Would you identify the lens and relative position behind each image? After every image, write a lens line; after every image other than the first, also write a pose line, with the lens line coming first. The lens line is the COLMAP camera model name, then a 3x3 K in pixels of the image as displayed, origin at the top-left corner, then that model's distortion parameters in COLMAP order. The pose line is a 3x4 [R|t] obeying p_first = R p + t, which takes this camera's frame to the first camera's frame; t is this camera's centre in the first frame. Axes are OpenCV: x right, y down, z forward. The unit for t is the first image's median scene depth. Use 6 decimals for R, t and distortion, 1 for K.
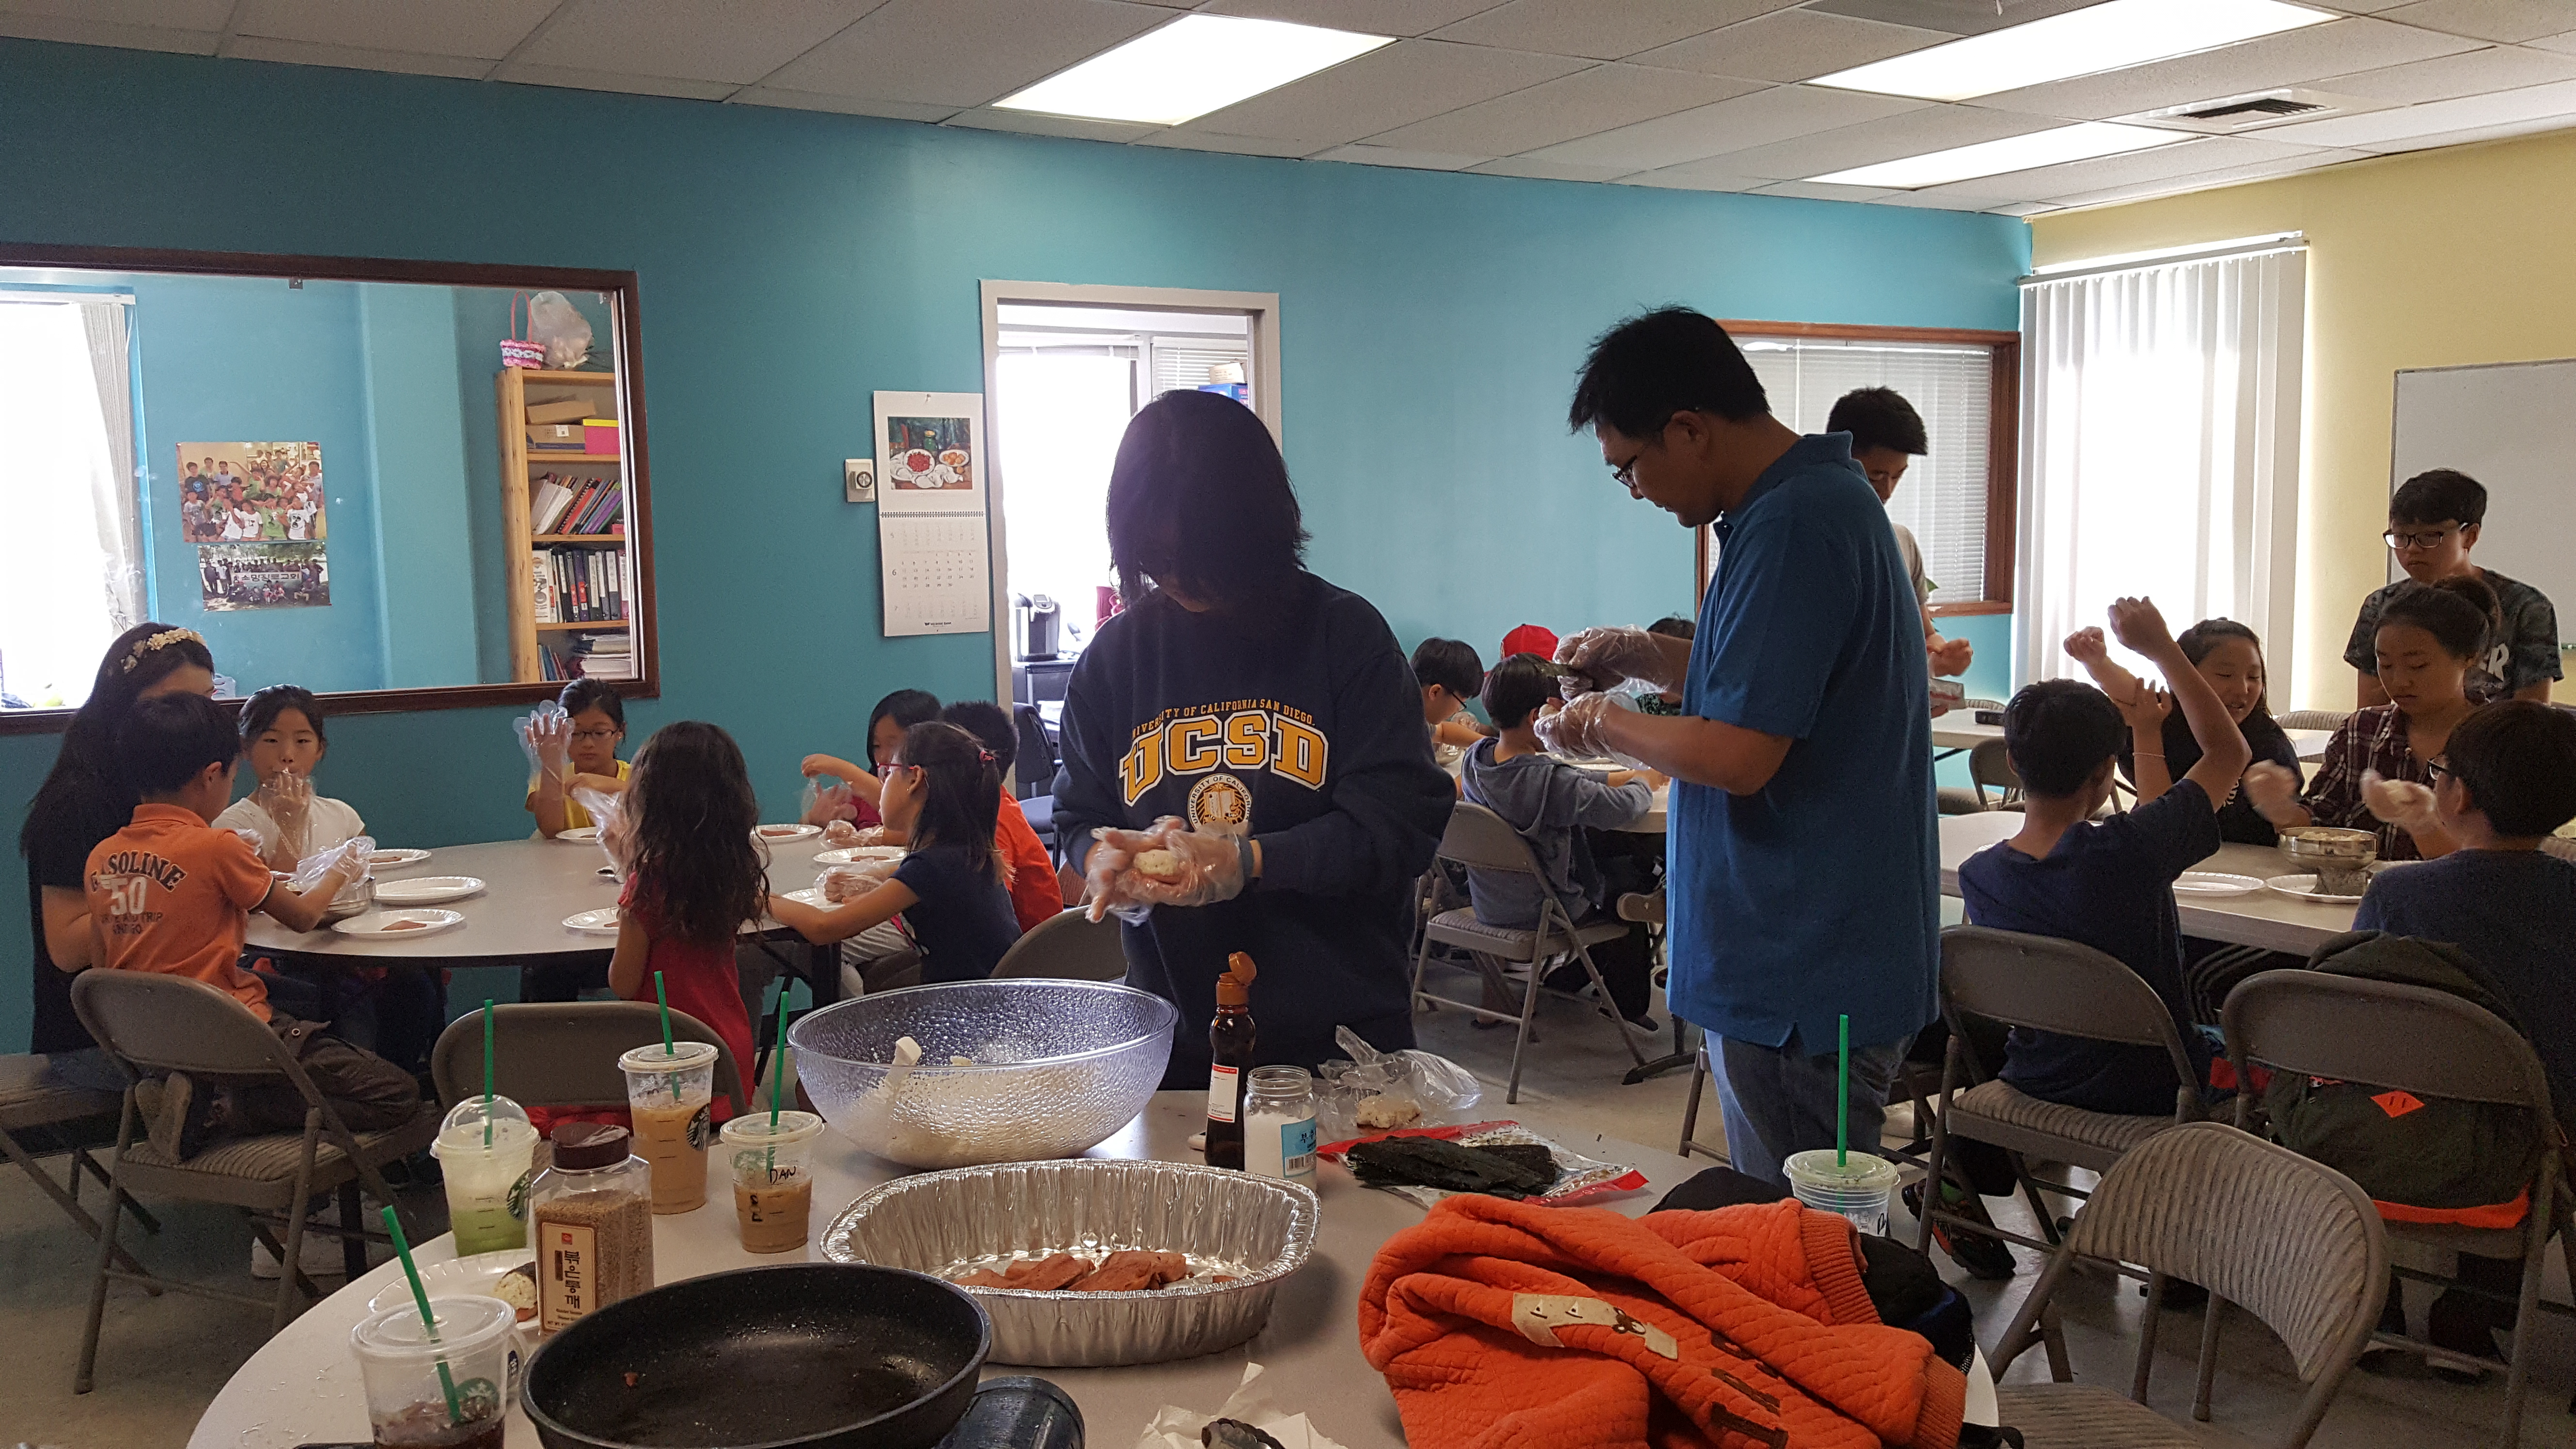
lens RADIAL K [[2062.8, 0, 1288.0], [0, 2062.8, 724.5], [0, 0, 1]] dist [0.002615, -0.080438]
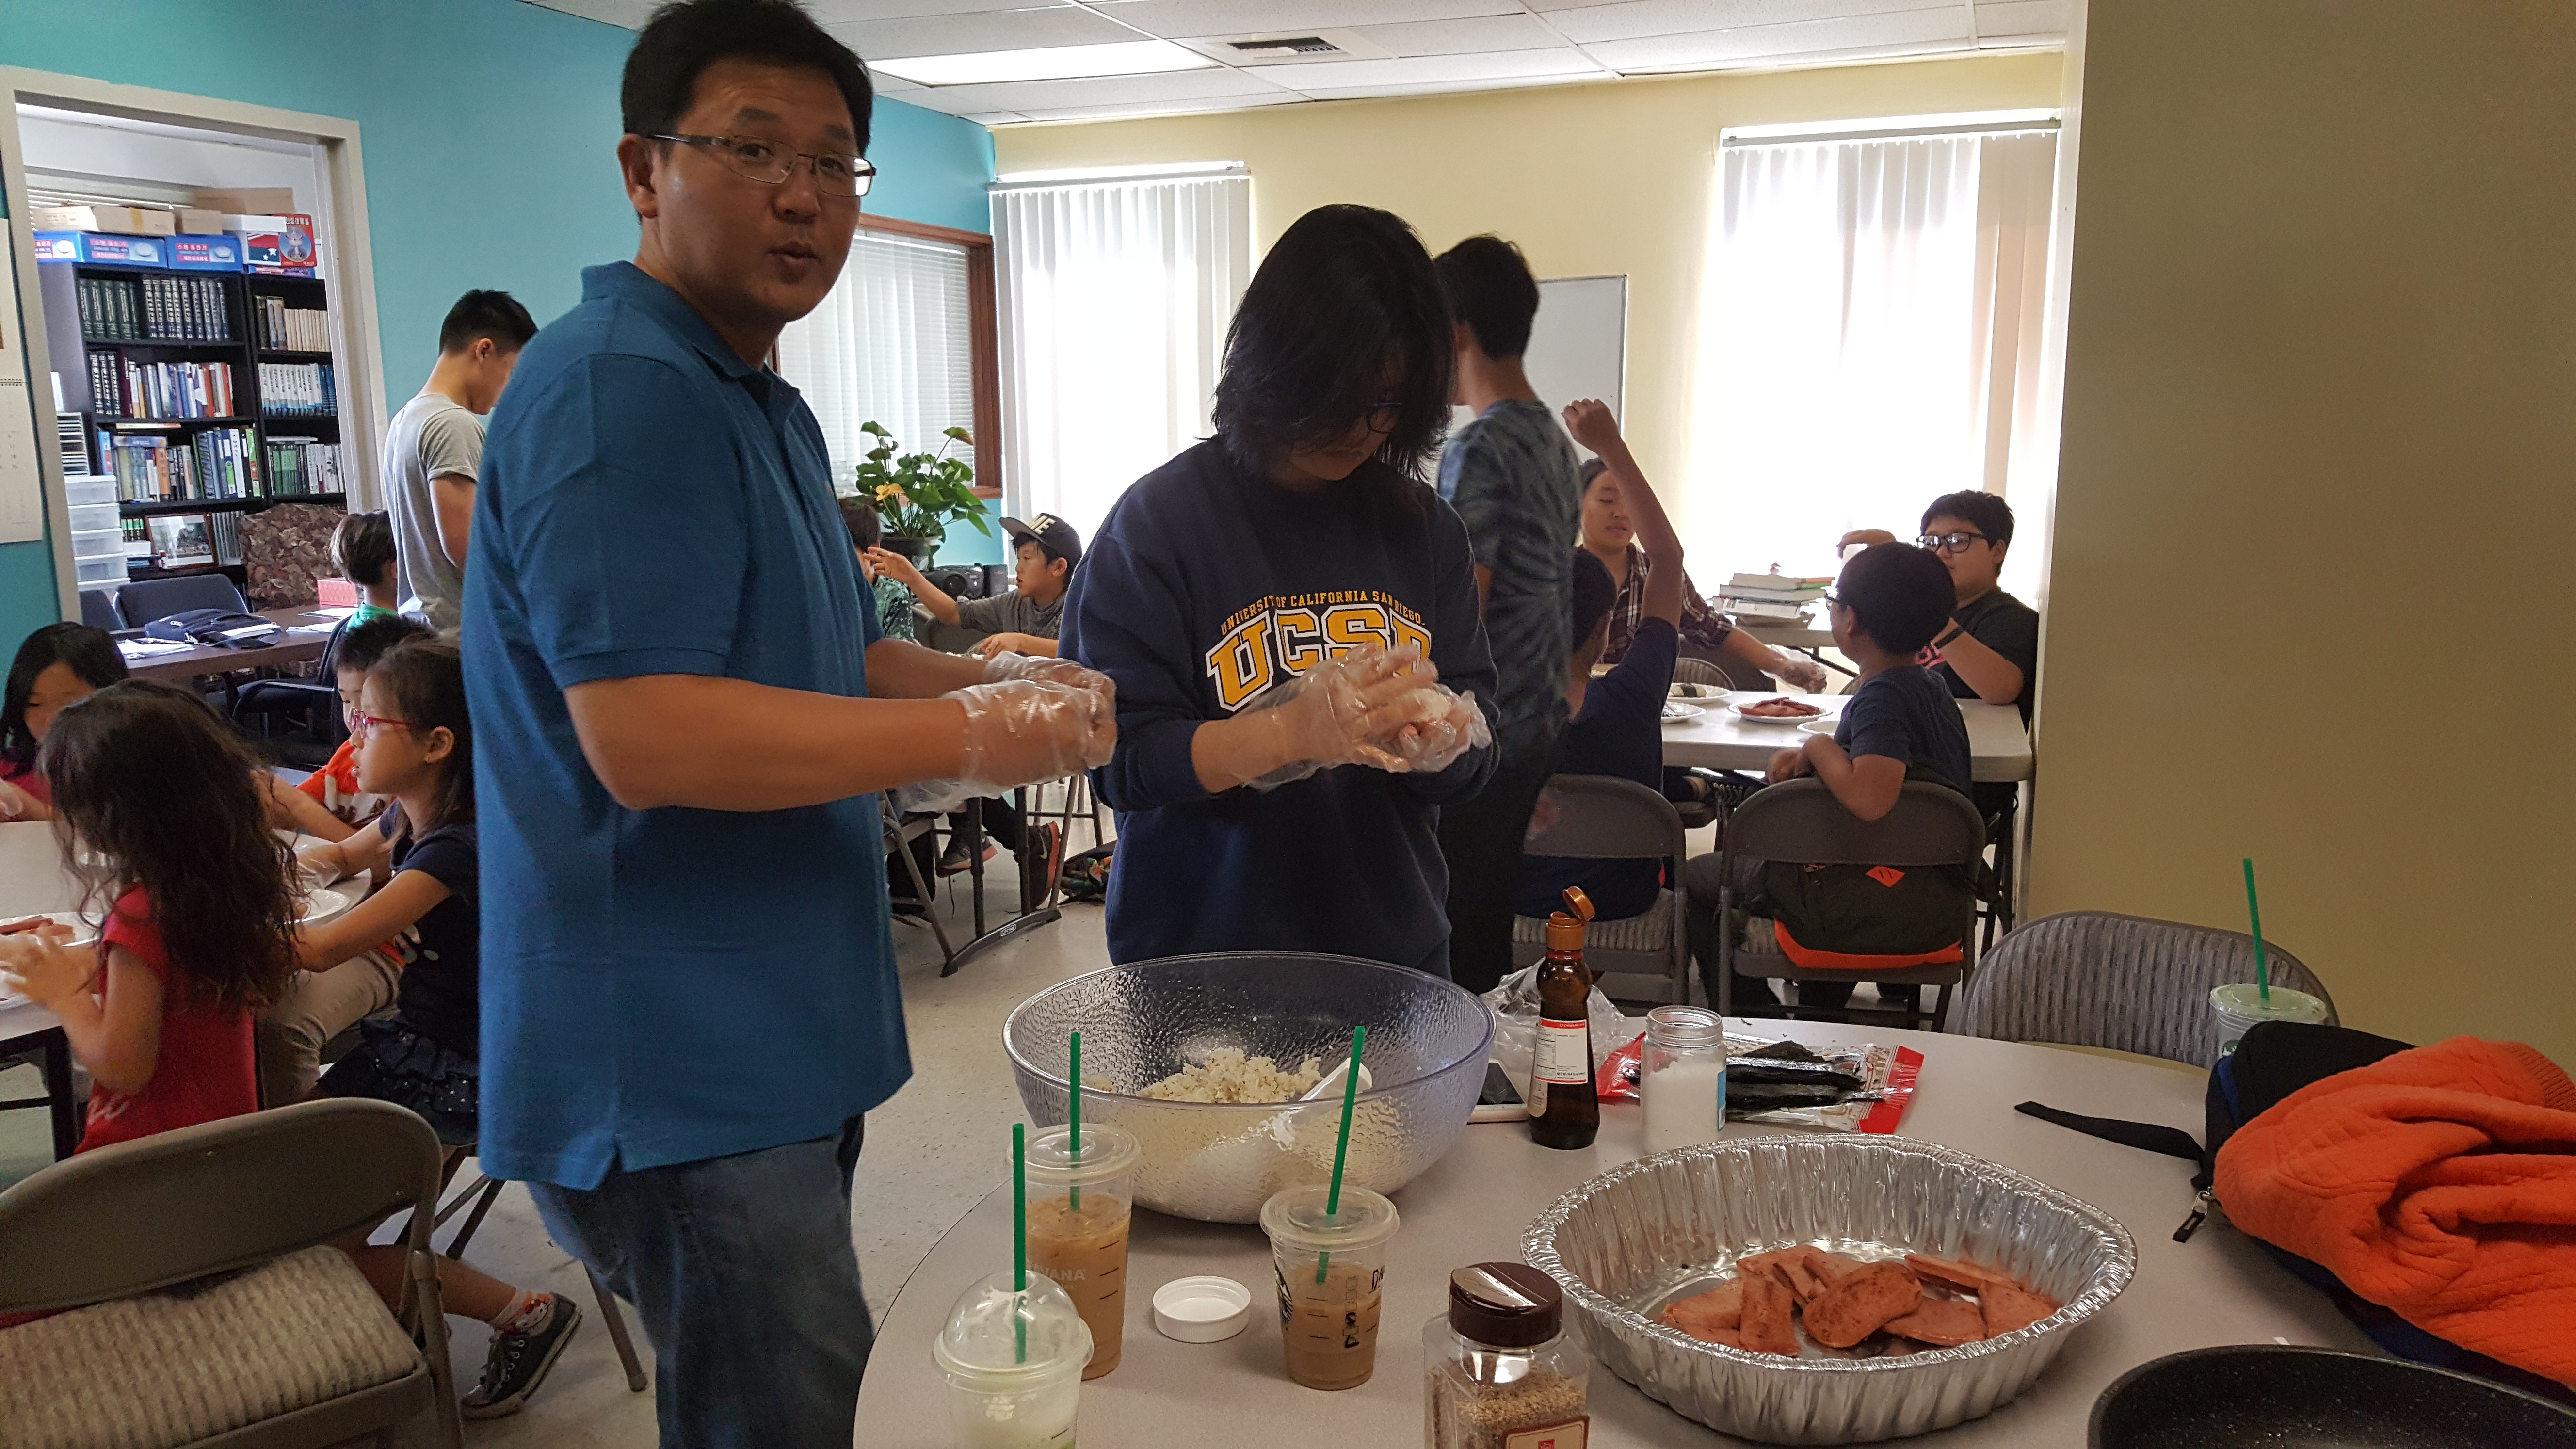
lens RADIAL K [[1849.2, 0, 1288.0], [0, 1849.2, 724.5], [0, 0, 1]] dist [0.047400, -0.109414]
pose [[0.775190, -0.093705, 0.624740, -0.204325], [0.053899, 0.995142, 0.082383, -0.008019], [-0.629424, -0.030189, 0.776475, 0.174454]]
